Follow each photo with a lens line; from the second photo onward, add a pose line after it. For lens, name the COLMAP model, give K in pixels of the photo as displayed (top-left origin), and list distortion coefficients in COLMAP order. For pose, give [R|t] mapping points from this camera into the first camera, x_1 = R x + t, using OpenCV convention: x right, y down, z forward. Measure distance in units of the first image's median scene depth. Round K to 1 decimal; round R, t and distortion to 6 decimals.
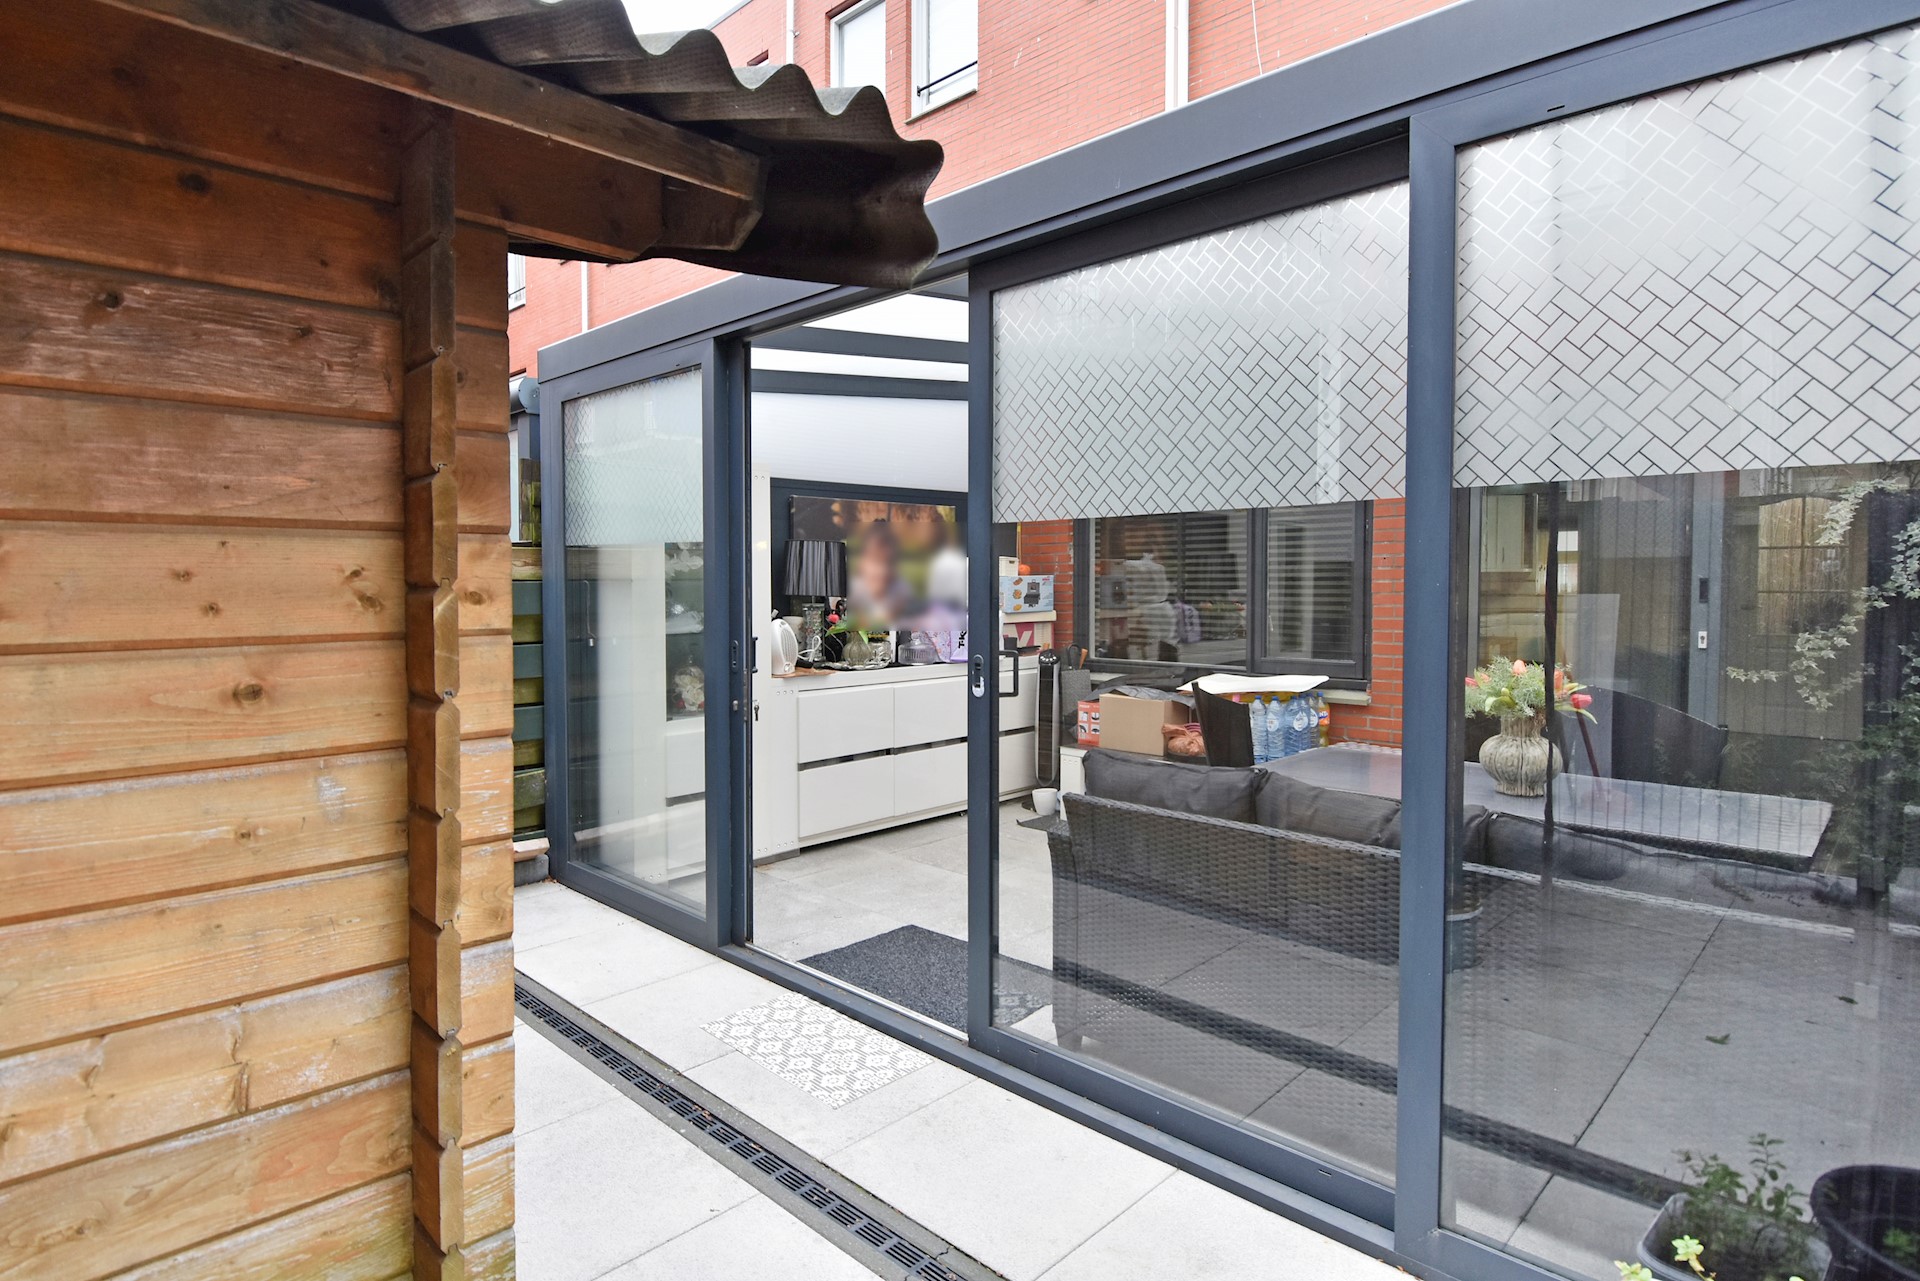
lens RADIAL K [[1020.8, 0, 961.3], [0, 1020.8, 633.6], [0, 0, 1]] dist [0.002581, -0.012595]
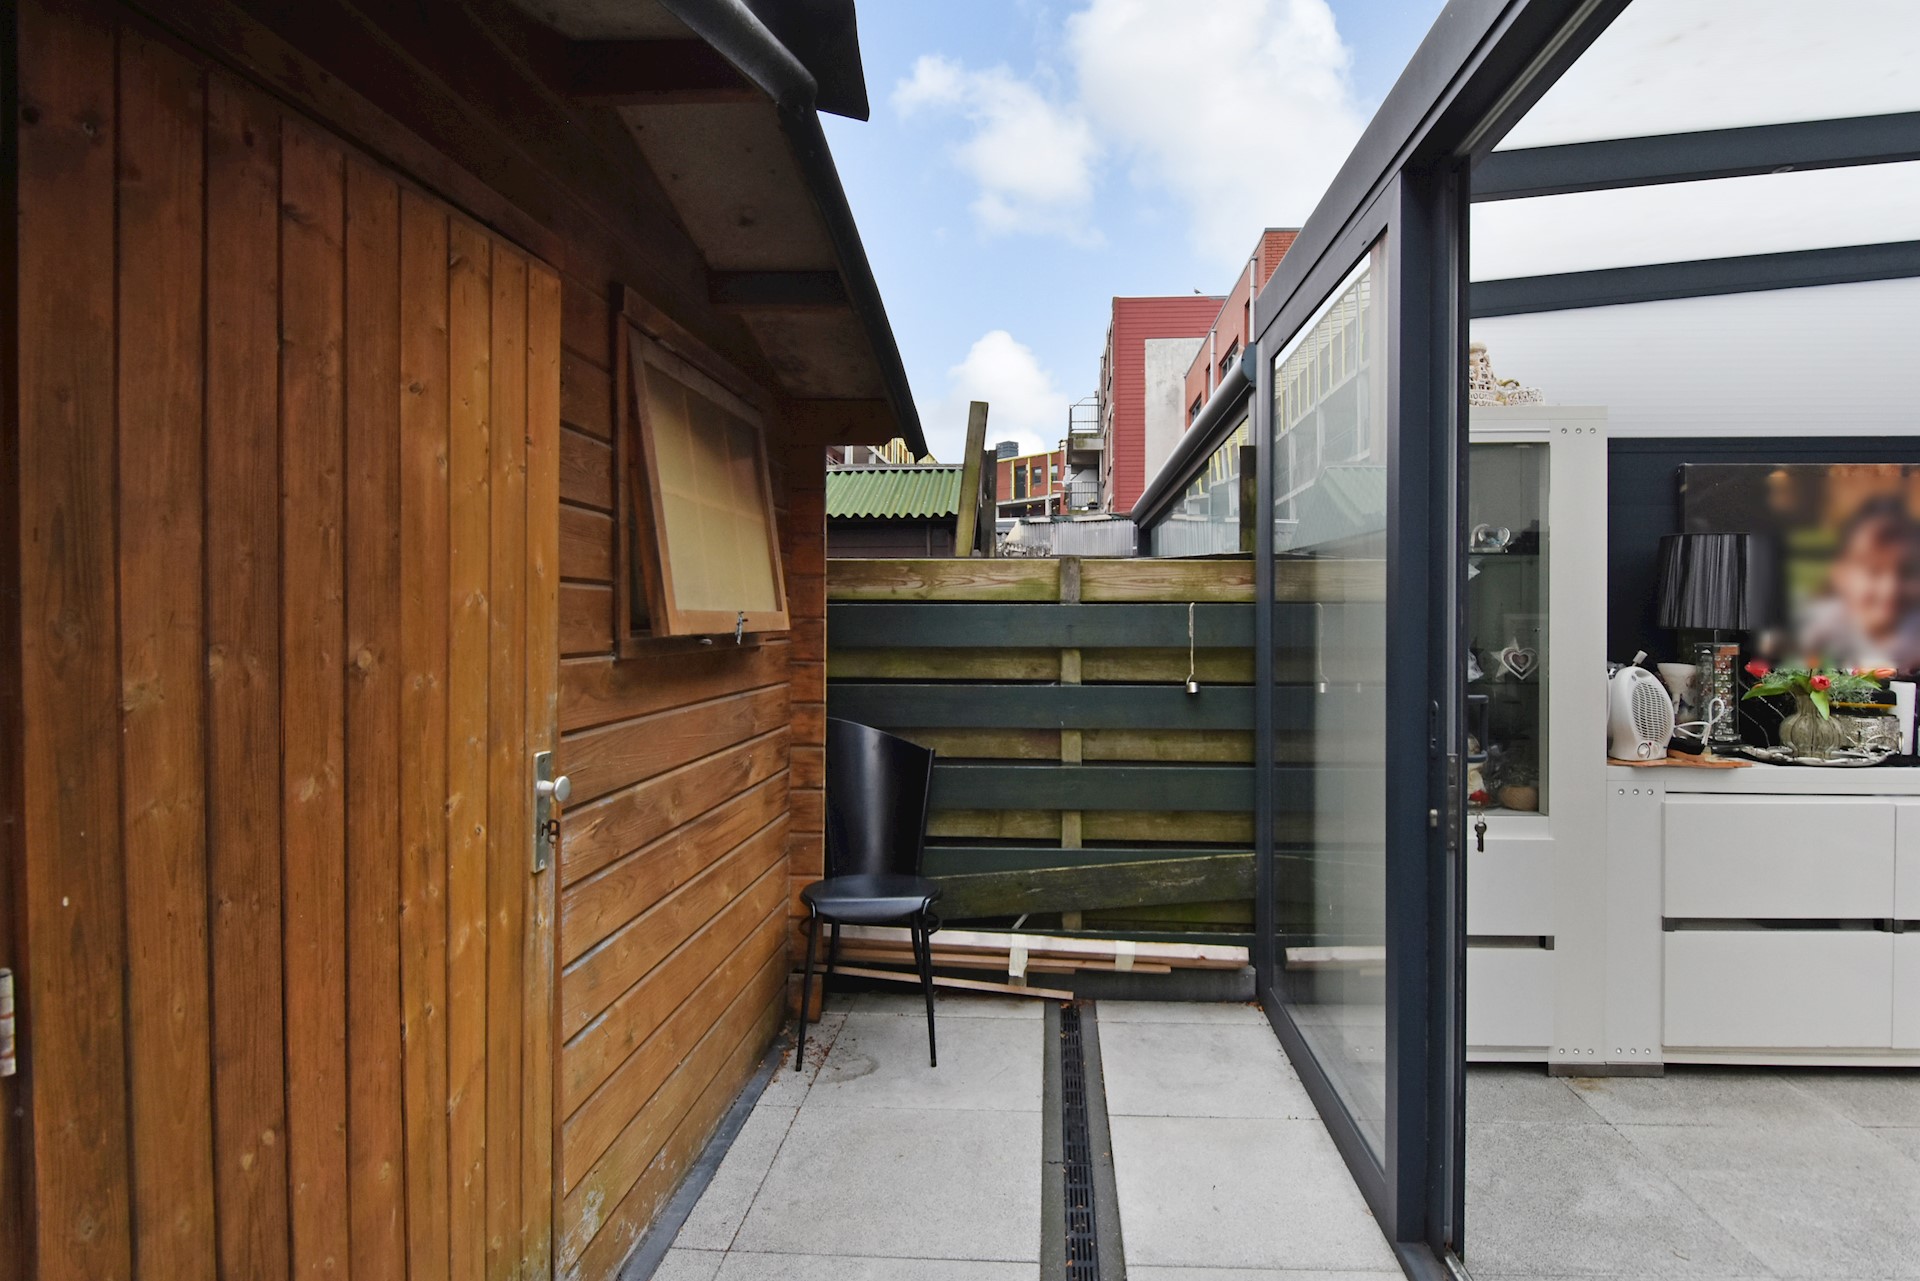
lens RADIAL K [[1020.8, 0, 959.2], [0, 1020.8, 613.3], [0, 0, 1]] dist [0.002581, -0.012595]
pose [[0.638124, 0.002530, -0.769929, 0.028897], [-0.043803, 0.998494, -0.033024, -0.007936], [0.768686, 0.054798, 0.637274, 0.300245]]
